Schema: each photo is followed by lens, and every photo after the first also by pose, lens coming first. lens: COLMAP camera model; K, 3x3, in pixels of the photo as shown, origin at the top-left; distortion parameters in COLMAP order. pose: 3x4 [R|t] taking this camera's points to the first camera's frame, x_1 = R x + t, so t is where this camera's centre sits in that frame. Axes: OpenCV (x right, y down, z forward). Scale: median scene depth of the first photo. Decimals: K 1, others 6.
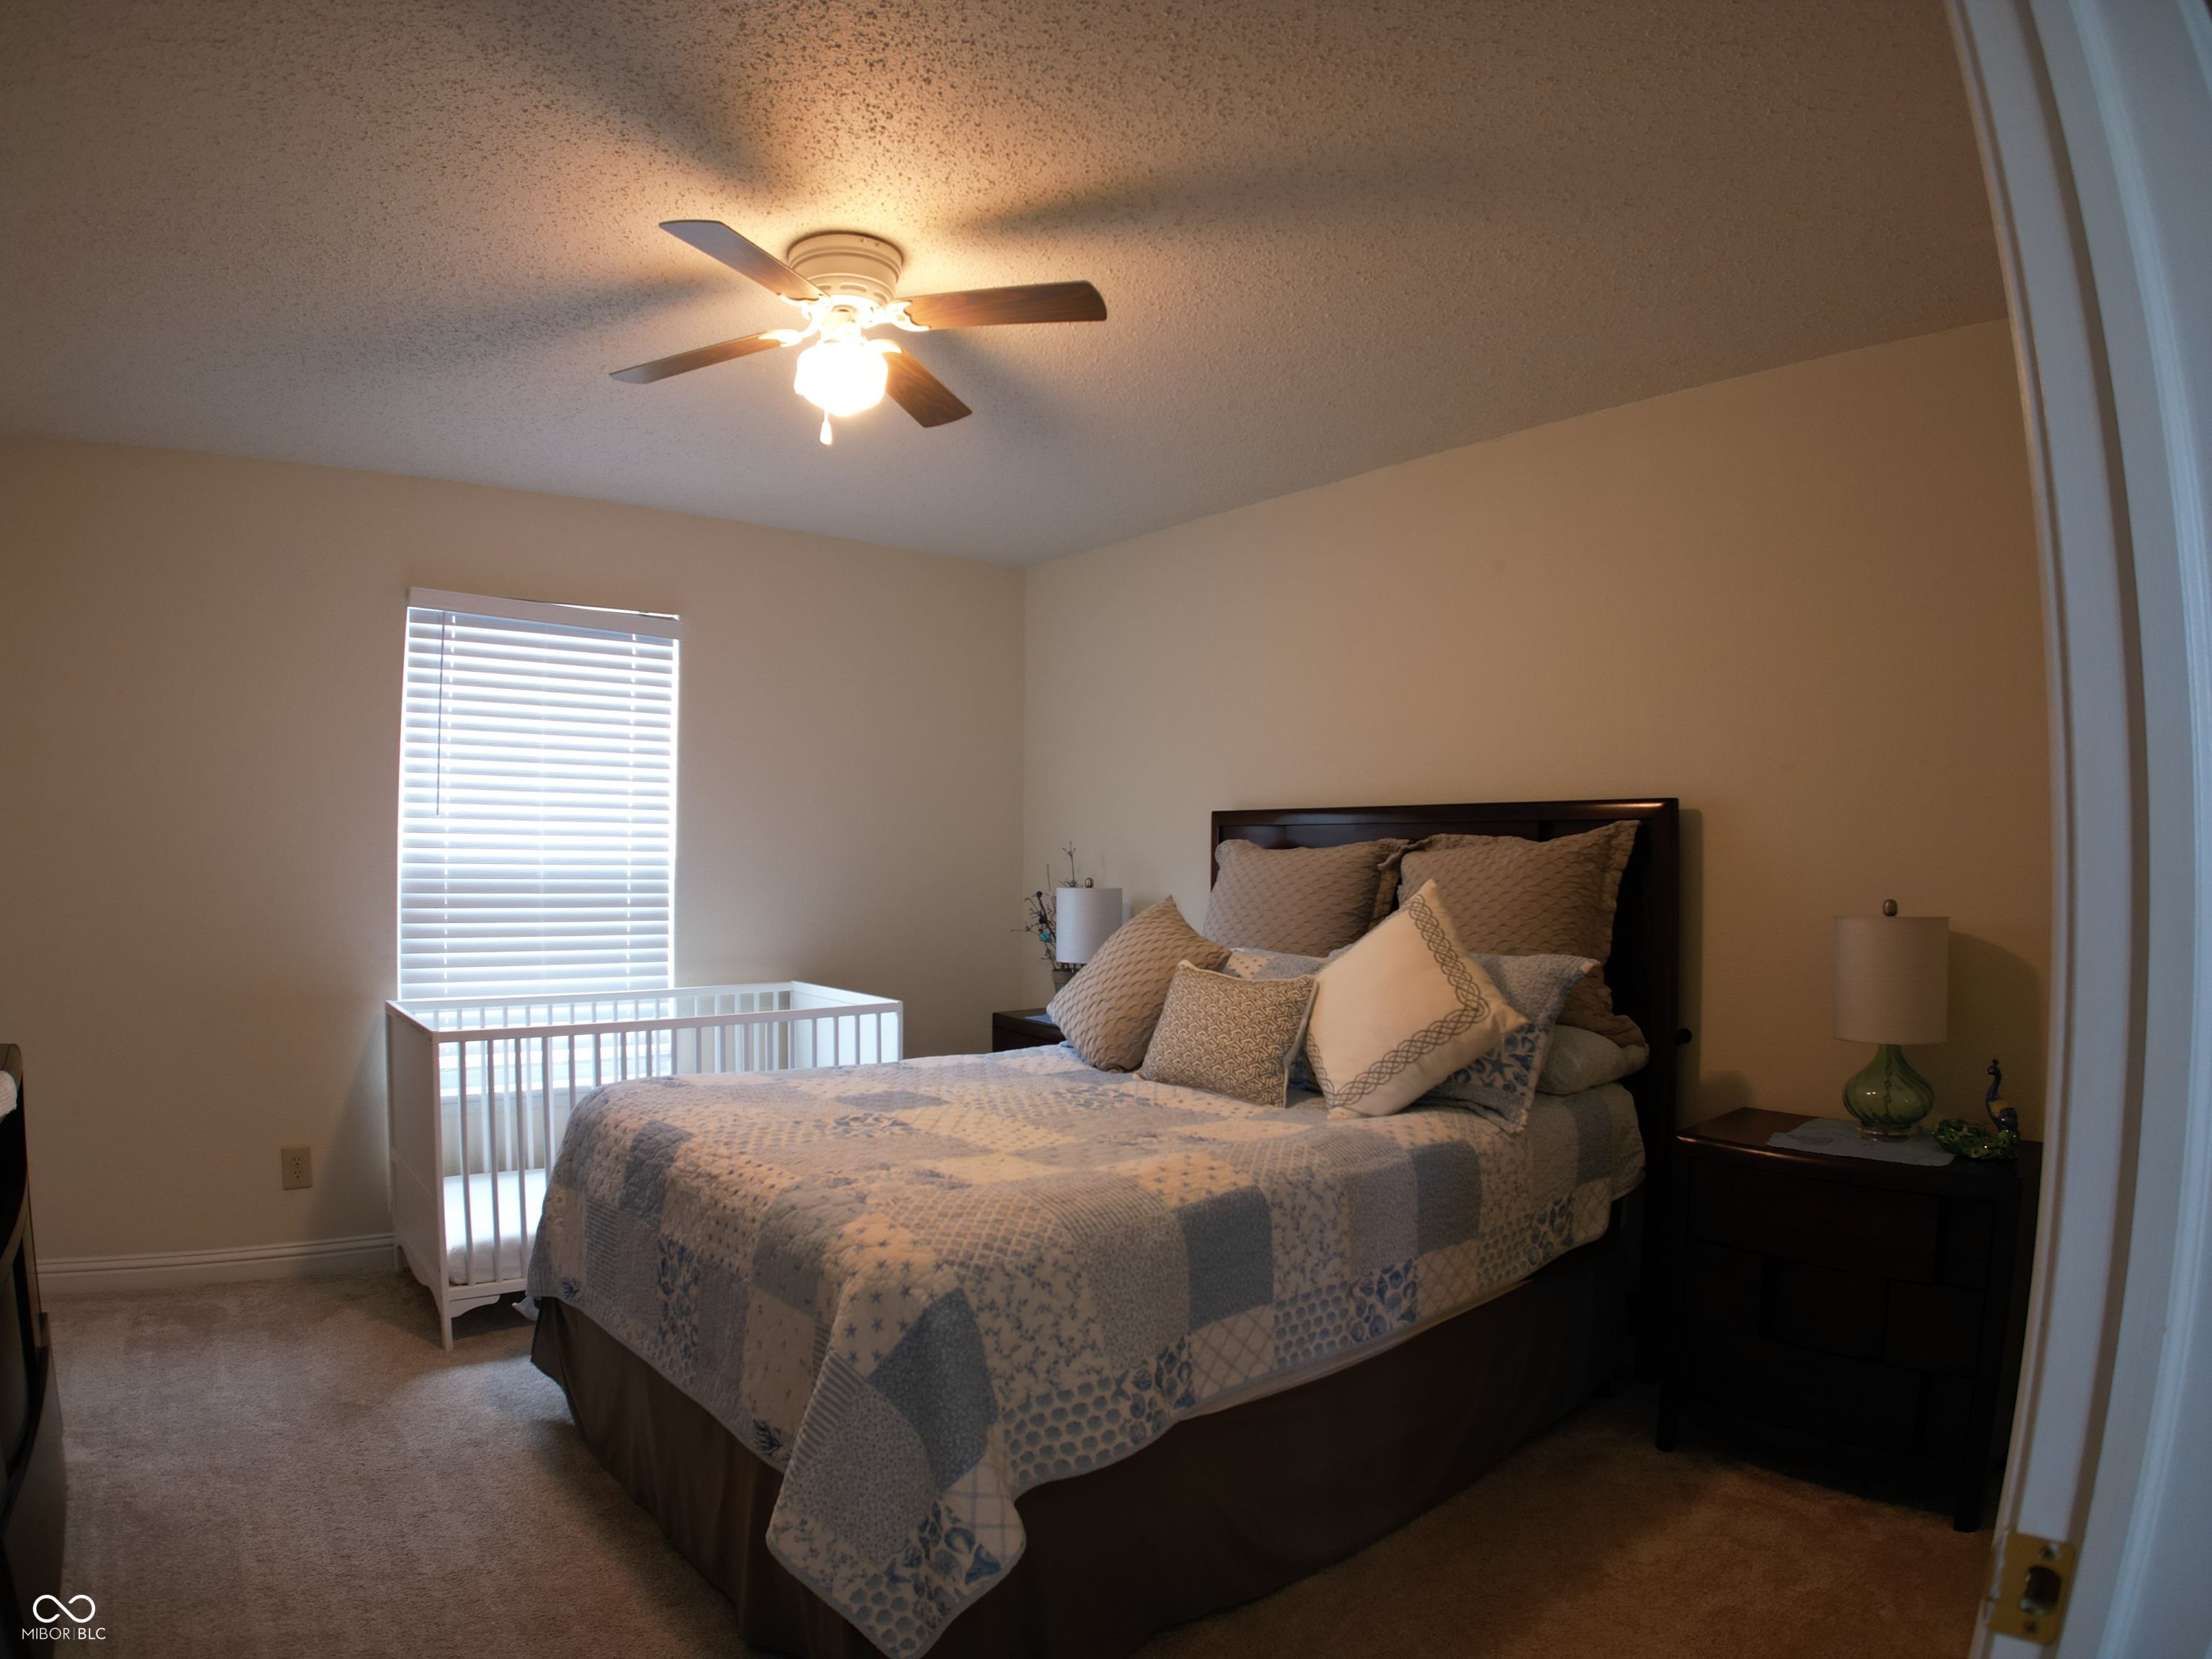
lens RADIAL K [[1320.5, 0, 1106.0], [0, 1320.5, 829.5], [0, 0, 1]] dist [-0.174259, 0.000725]
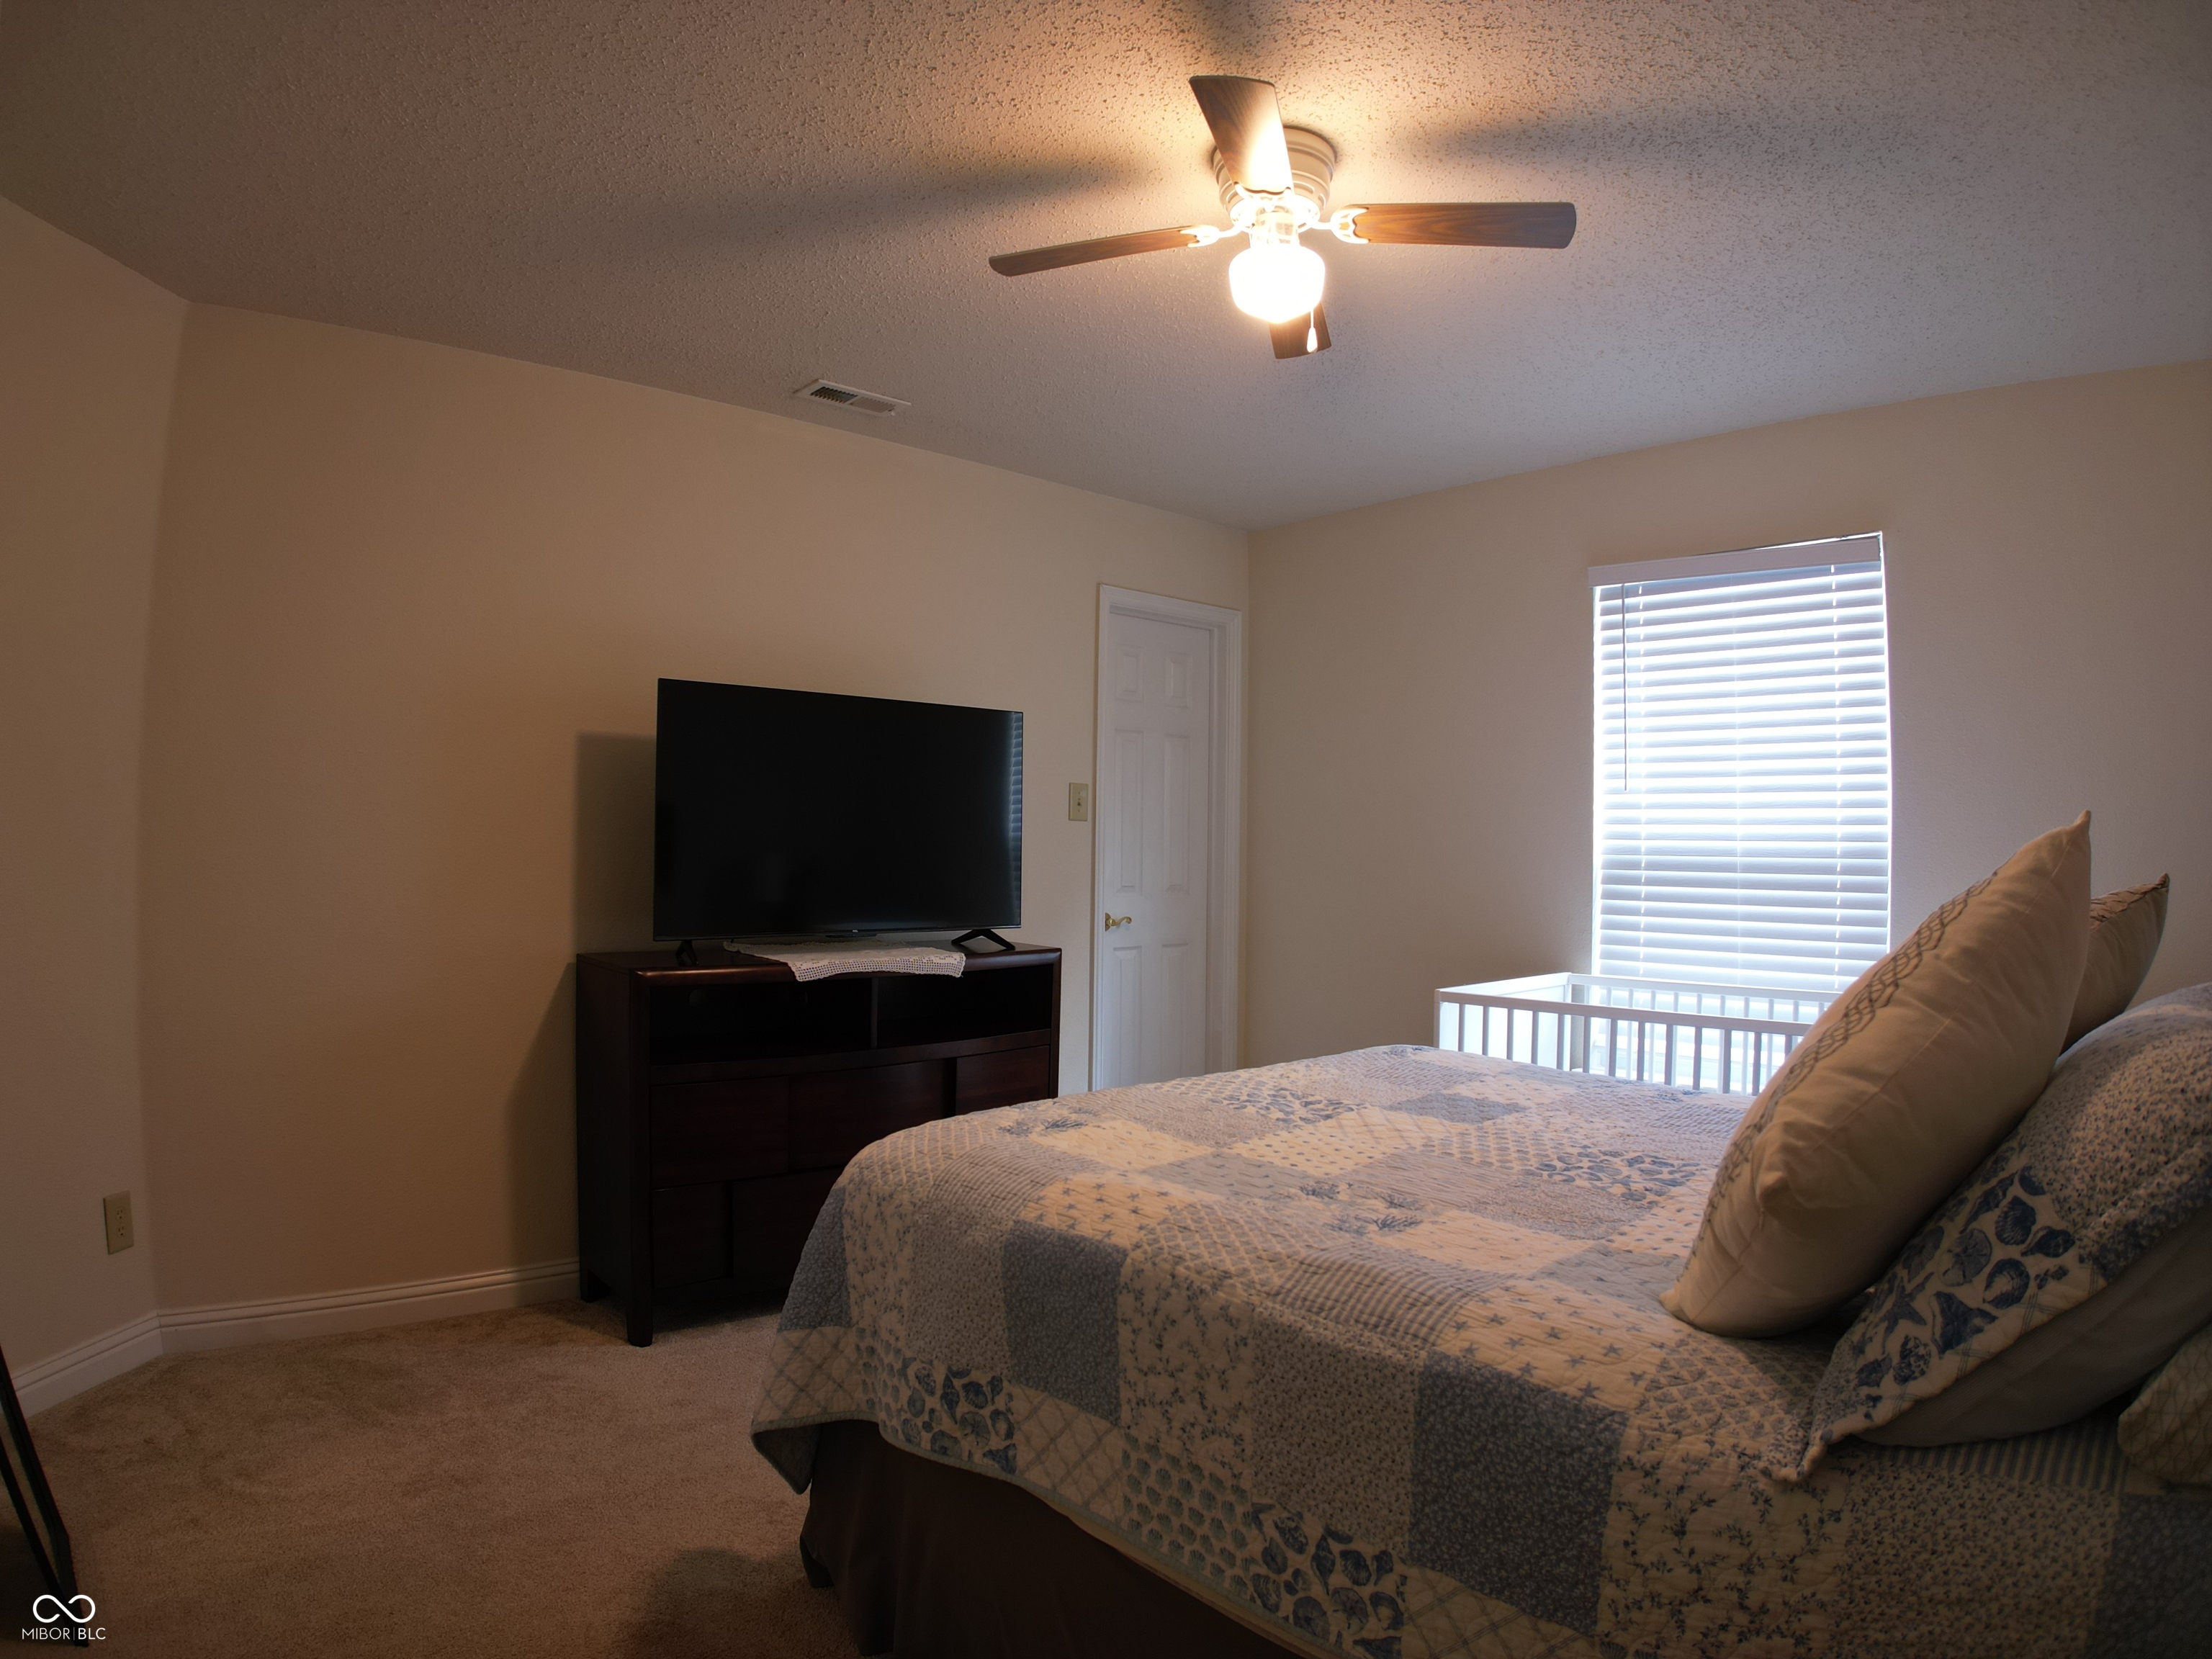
lens RADIAL K [[1320.5, 0, 1106.0], [0, 1320.5, 829.5], [0, 0, 1]] dist [-0.174259, 0.000725]
pose [[0.033898, -0.021656, -0.999191, 0.461426], [0.005623, 0.999754, -0.021478, 0.038453], [0.999409, -0.004890, 0.034012, 0.557531]]
